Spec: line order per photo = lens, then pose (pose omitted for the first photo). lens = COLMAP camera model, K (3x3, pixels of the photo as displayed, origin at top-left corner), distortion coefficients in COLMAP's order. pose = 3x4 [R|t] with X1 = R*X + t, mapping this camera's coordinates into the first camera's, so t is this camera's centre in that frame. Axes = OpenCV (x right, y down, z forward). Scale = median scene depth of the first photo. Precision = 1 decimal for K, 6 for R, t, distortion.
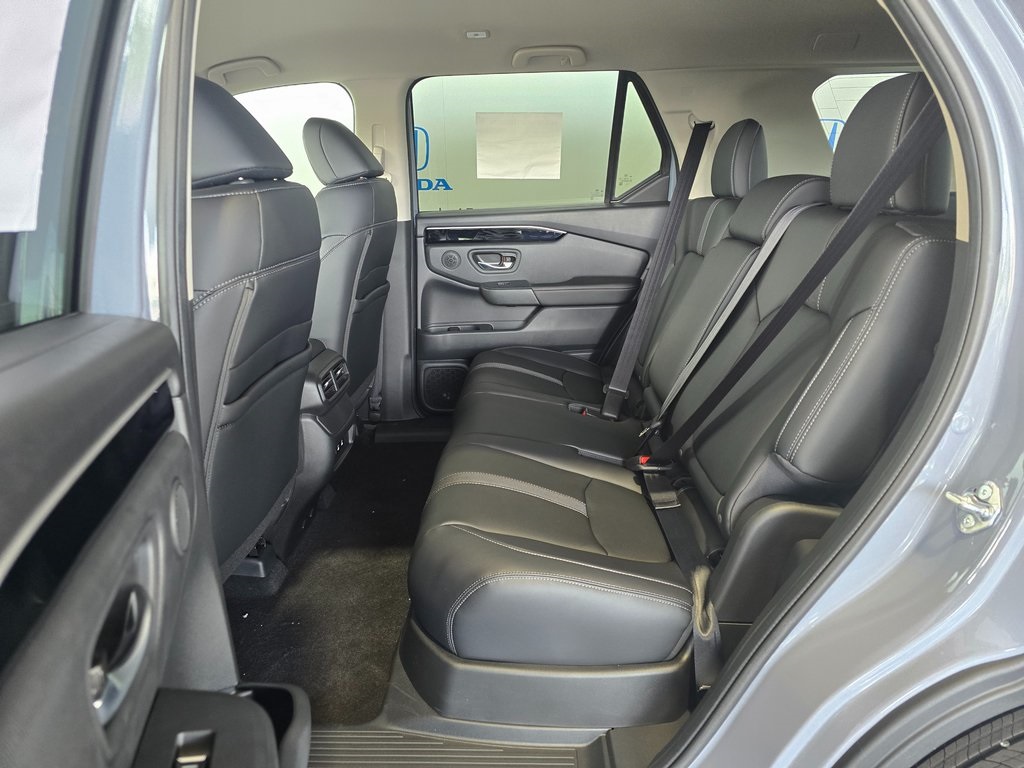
lens RADIAL K [[667.8, 0, 517.0], [0, 667.8, 380.1], [0, 0, 1]] dist [0.078019, -0.076383]
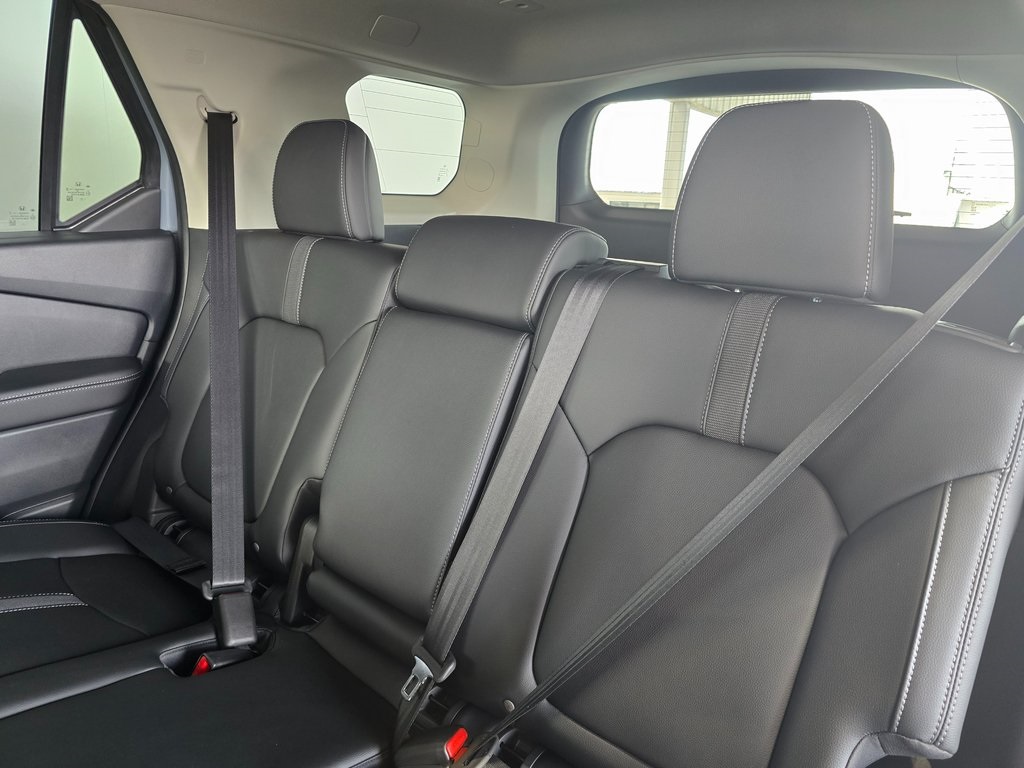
lens RADIAL K [[686.2, 0, 519.0], [0, 686.2, 385.4], [0, 0, 1]] dist [0.041111, -0.024619]
pose [[0.611890, -0.175000, 0.771340, -0.094407], [0.174038, 0.981104, 0.084530, -0.124952], [-0.771558, 0.082519, 0.630784, 0.364786]]
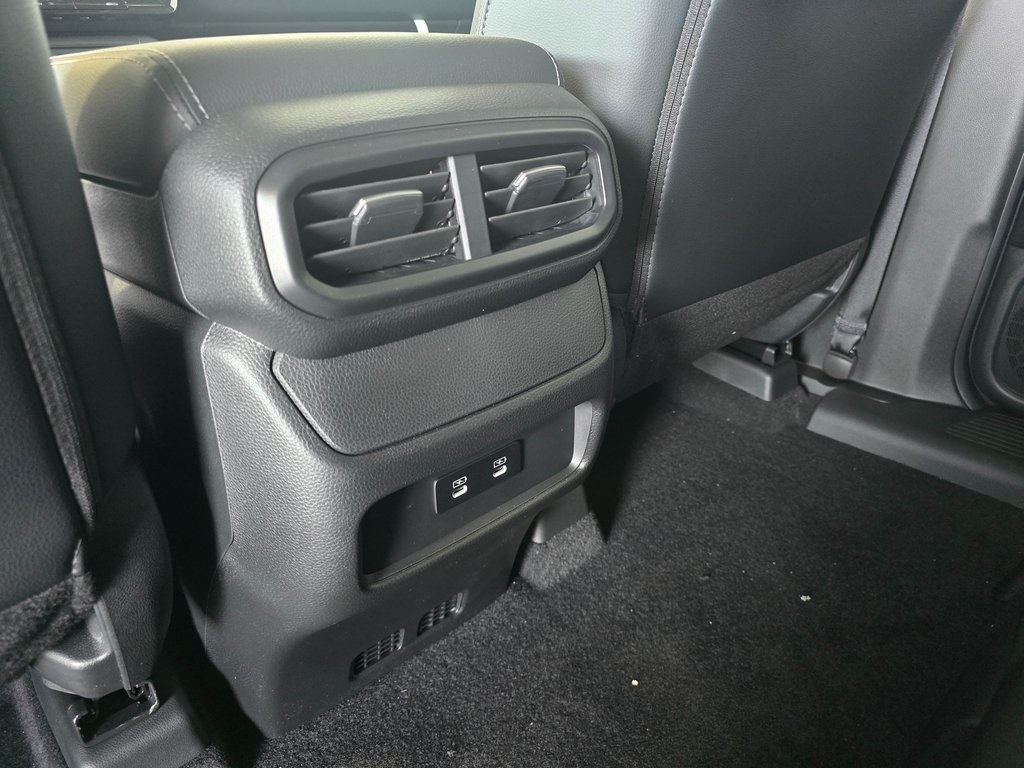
lens RADIAL K [[720.6, 0, 513.4], [0, 720.6, 403.4], [0, 0, 1]] dist [0.051272, -0.047927]
pose [[0.691072, 0.338450, -0.638648, -0.065079], [-0.203177, 0.938928, 0.277728, -0.006464], [0.693641, -0.062171, 0.717632, 0.598925]]
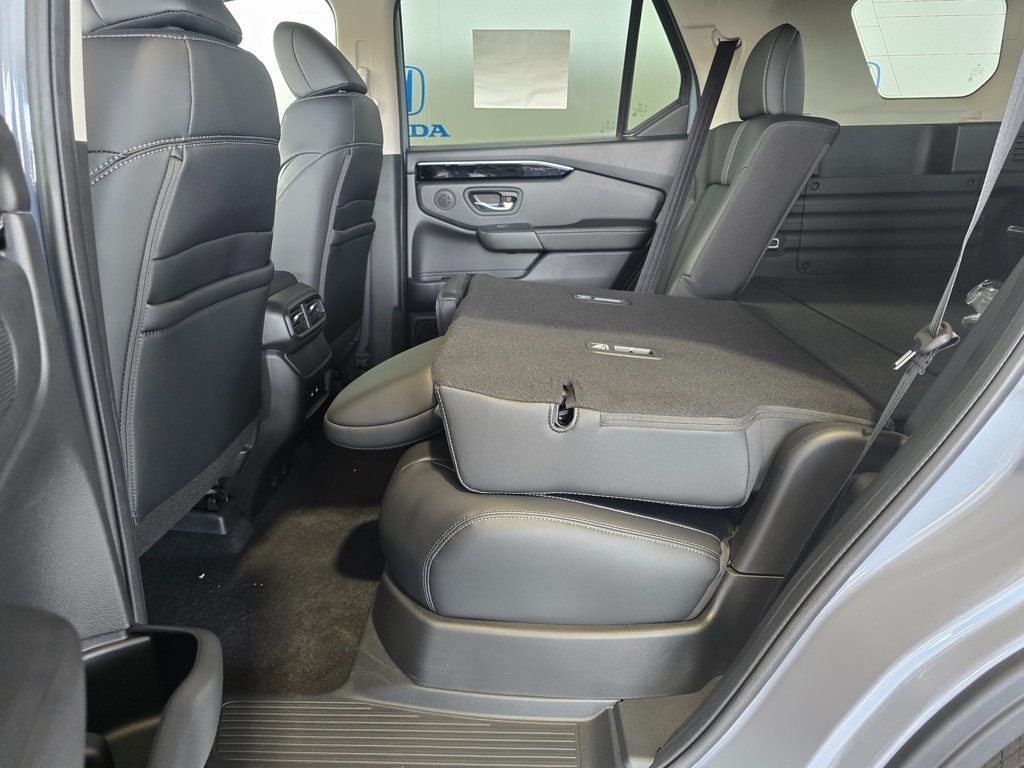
lens RADIAL K [[686.2, 0, 519.0], [0, 686.2, 385.4], [0, 0, 1]] dist [0.041111, -0.024619]
pose [[0.999968, 0.006426, -0.004836, 0.007365], [-0.006299, 0.999646, 0.025855, 0.047307], [0.005000, -0.025823, 0.999654, 0.071542]]
